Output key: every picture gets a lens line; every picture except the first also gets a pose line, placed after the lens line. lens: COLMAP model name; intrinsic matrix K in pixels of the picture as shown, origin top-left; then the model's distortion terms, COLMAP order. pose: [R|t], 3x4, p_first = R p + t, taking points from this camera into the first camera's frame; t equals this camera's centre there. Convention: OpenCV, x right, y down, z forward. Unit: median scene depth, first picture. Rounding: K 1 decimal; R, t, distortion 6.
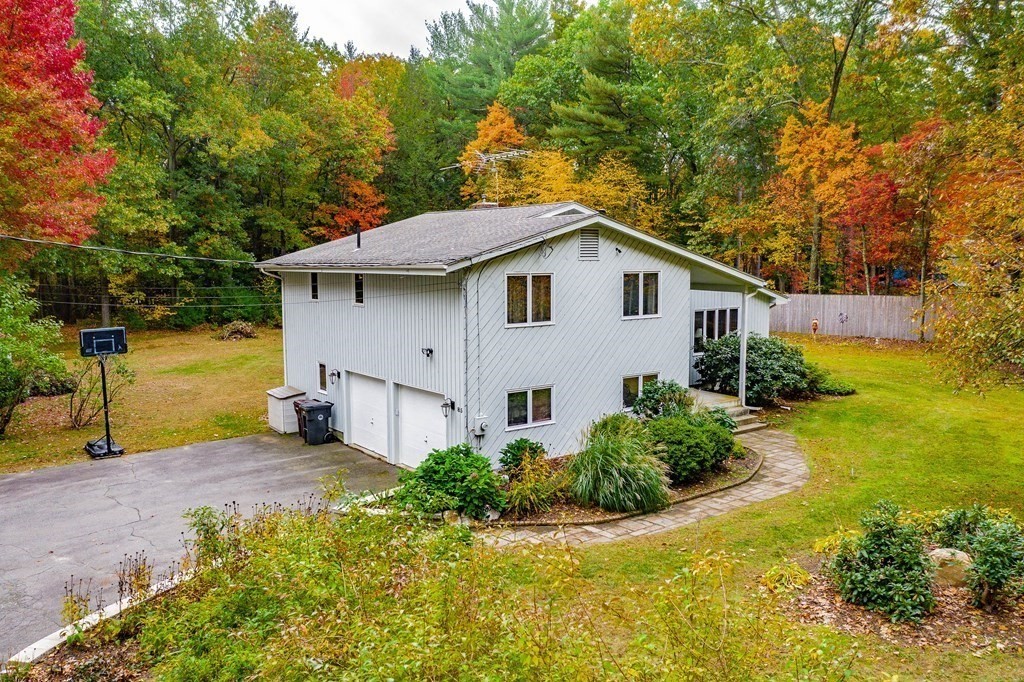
lens RADIAL K [[812.3, 0, 512.0], [0, 812.3, 341.0], [0, 0, 1]] dist [-0.007559, 0.005282]
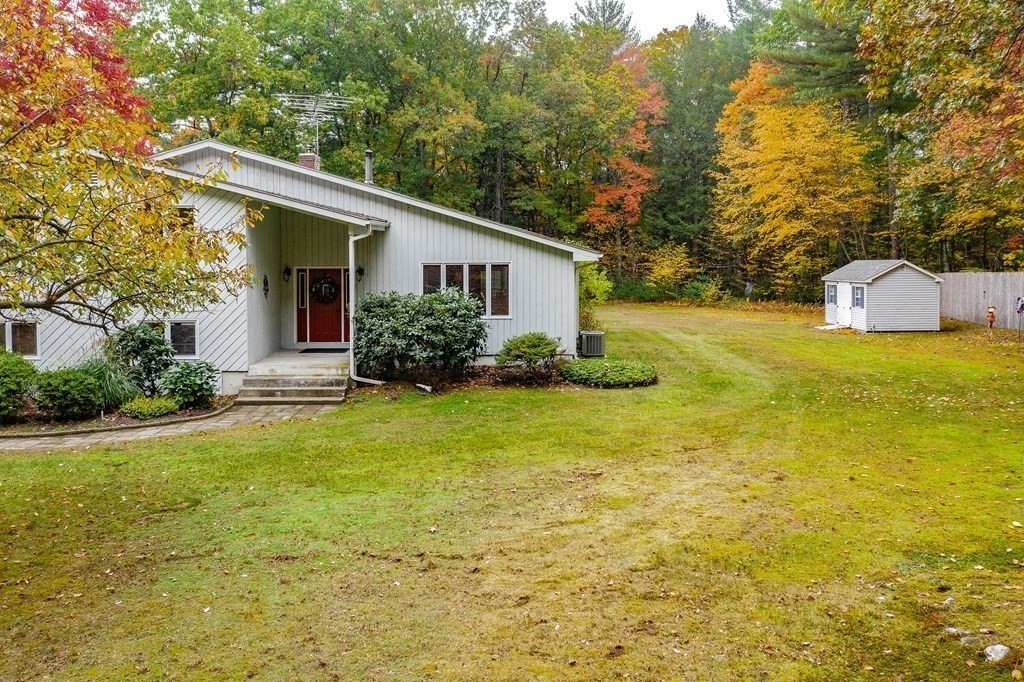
lens RADIAL K [[824.7, 0, 508.9], [0, 824.7, 282.2], [0, 0, 1]] dist [-0.001561, -0.009209]
pose [[0.790172, 0.019308, -0.612581, 0.911094], [-0.062372, 0.996848, -0.049034, 0.018560], [0.609704, 0.076953, 0.788885, 0.455044]]
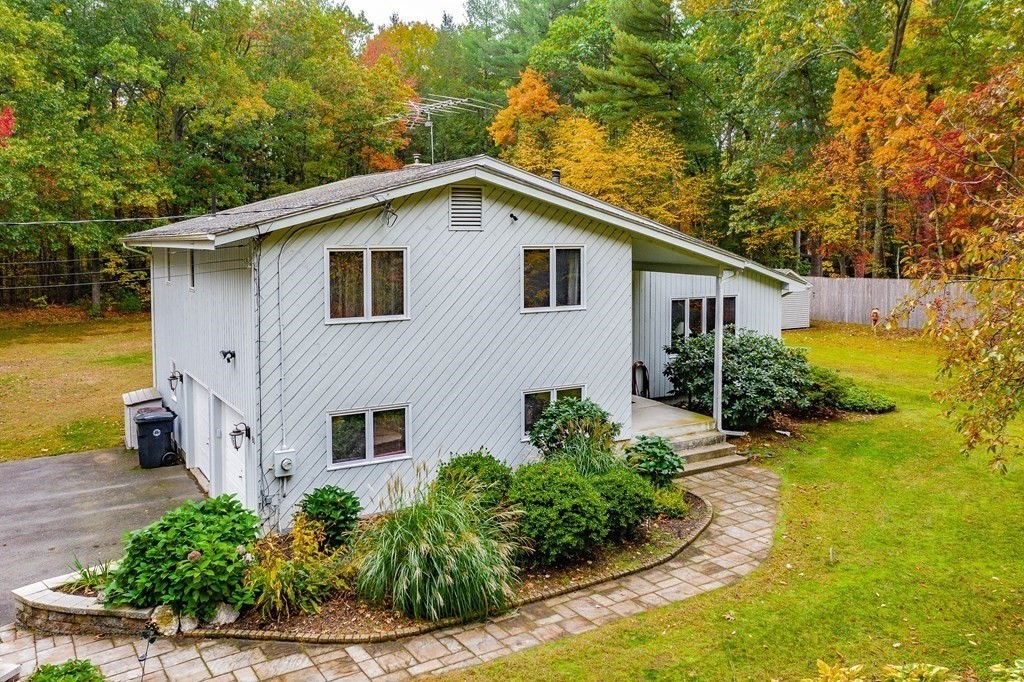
lens RADIAL K [[824.7, 0, 508.9], [0, 824.7, 282.2], [0, 0, 1]] dist [-0.001561, -0.009209]
pose [[0.994194, 0.007251, -0.107359, 0.176839], [-0.012533, 0.998739, -0.048610, -0.015369], [0.106871, 0.049673, 0.993031, 0.233326]]
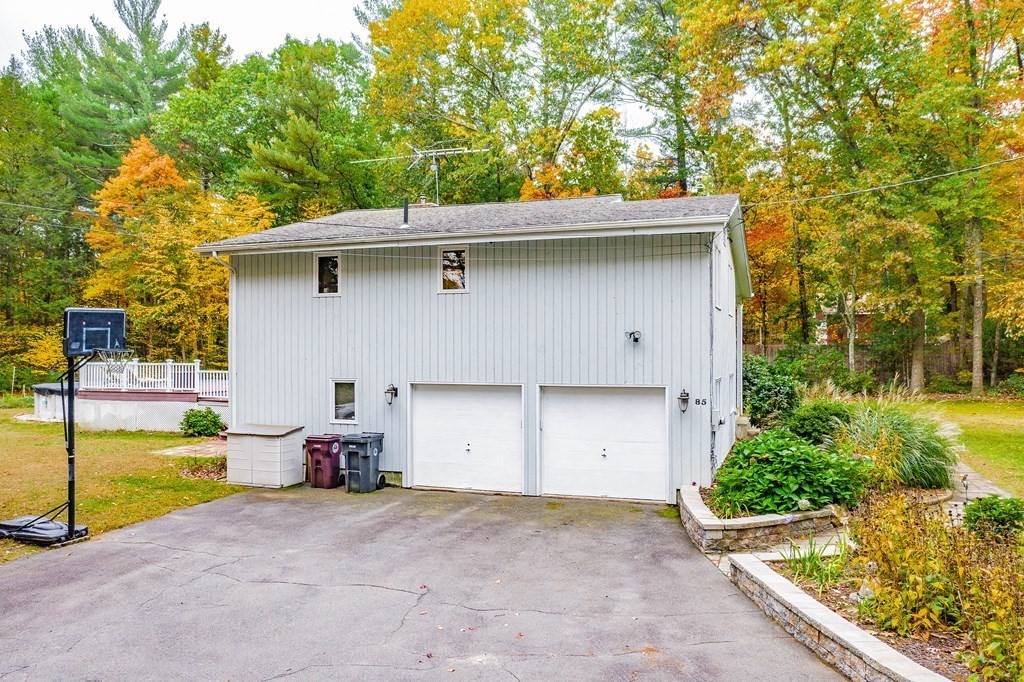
lens RADIAL K [[812.3, 0, 512.0], [0, 812.3, 341.0], [0, 0, 1]] dist [-0.007559, 0.005282]
pose [[0.827842, 0.007782, 0.560907, -0.514738], [0.057343, 0.993492, -0.098417, 0.071357], [-0.558022, 0.113638, 0.822008, 0.325473]]
